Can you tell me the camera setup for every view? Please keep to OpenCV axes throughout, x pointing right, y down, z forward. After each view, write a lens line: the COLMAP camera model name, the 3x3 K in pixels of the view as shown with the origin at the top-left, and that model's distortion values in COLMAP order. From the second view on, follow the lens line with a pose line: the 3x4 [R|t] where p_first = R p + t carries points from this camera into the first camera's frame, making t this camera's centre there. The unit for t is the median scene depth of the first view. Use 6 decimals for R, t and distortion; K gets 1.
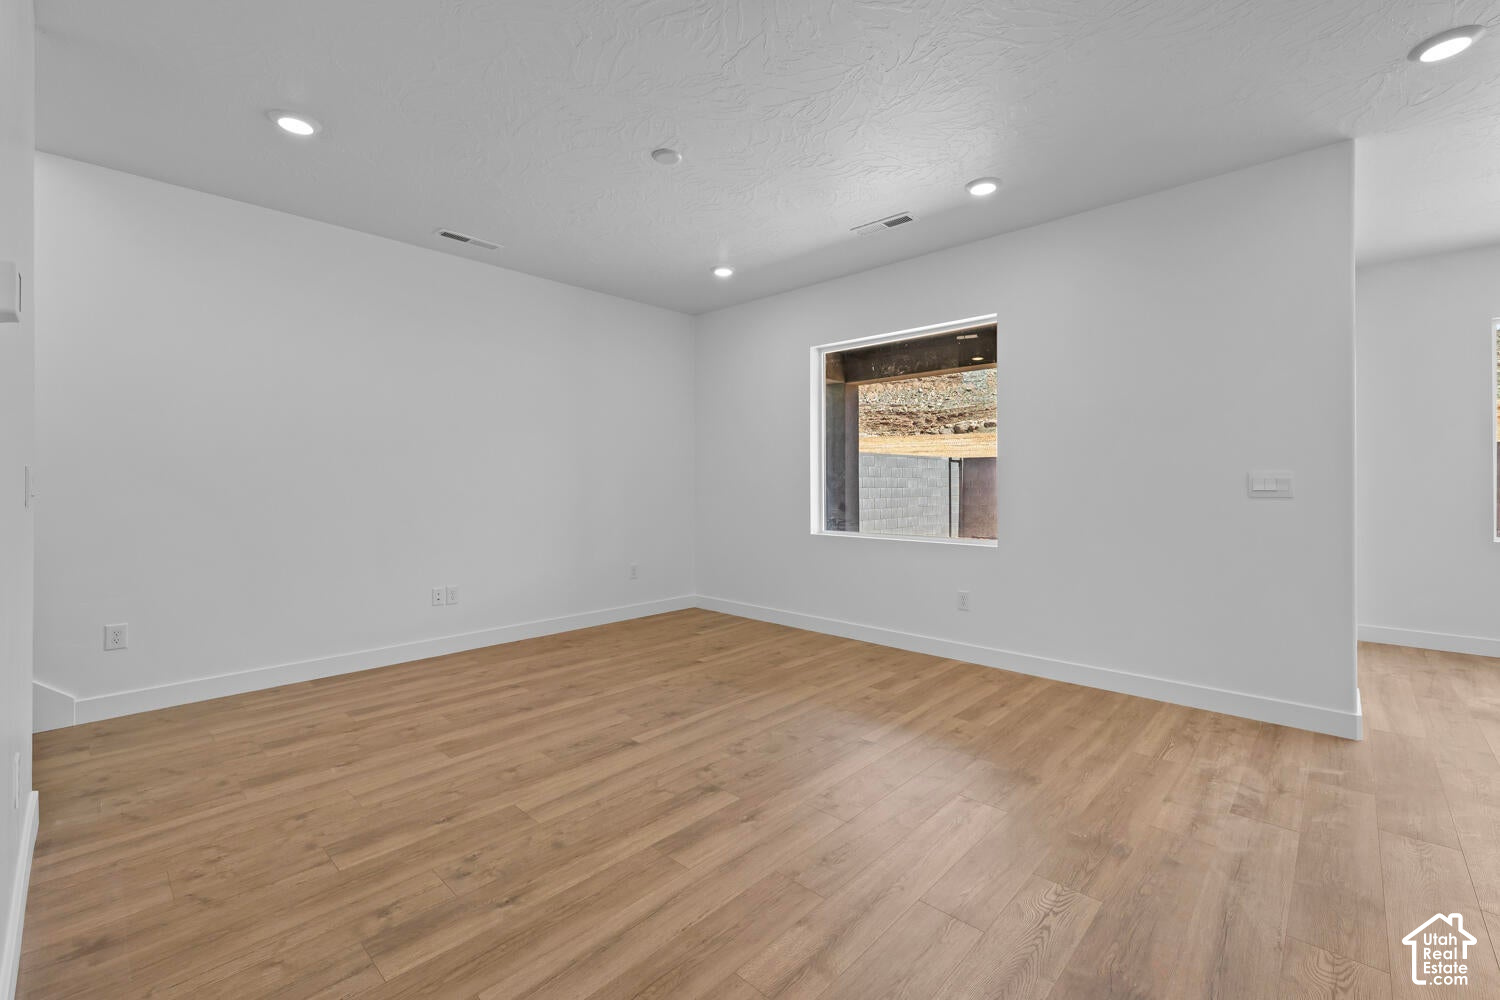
lens RADIAL K [[631.6, 0, 748.2], [0, 631.6, 488.8], [0, 0, 1]] dist [0.003284, 0.000169]
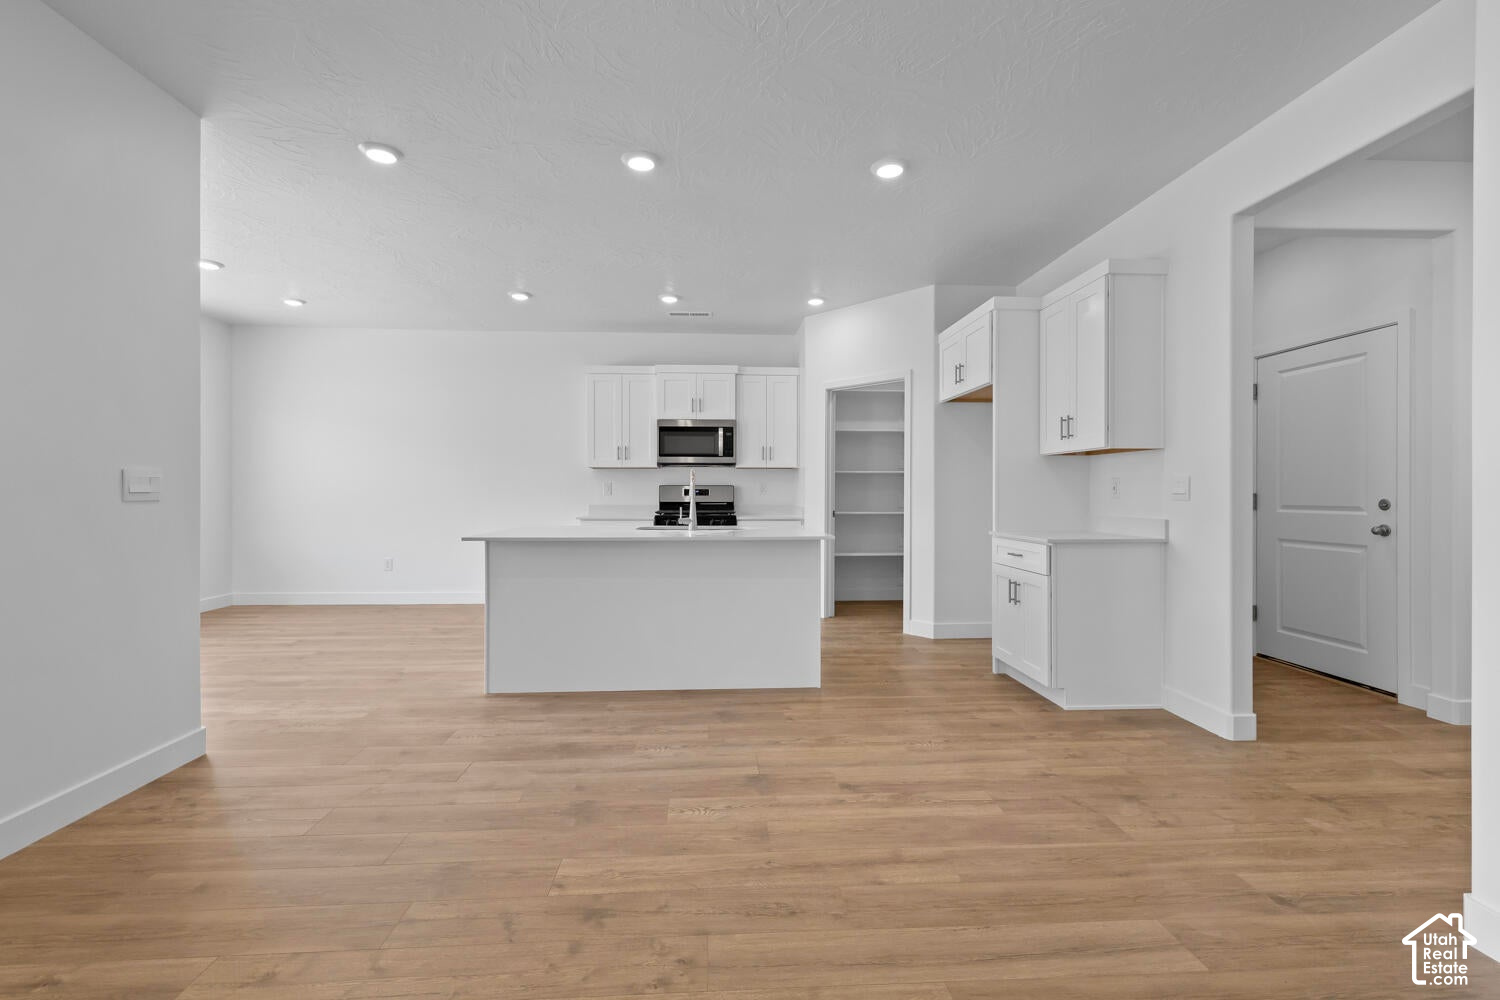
lens RADIAL K [[646.7, 0, 750.0], [0, 646.7, 500.0], [0, 0, 1]] dist [0.003015, 0.000191]
pose [[-0.729190, -0.007663, 0.684268, -0.305076], [0.003200, 0.999888, 0.014607, 0.003391], [-0.684304, 0.012841, -0.729084, 1.162549]]
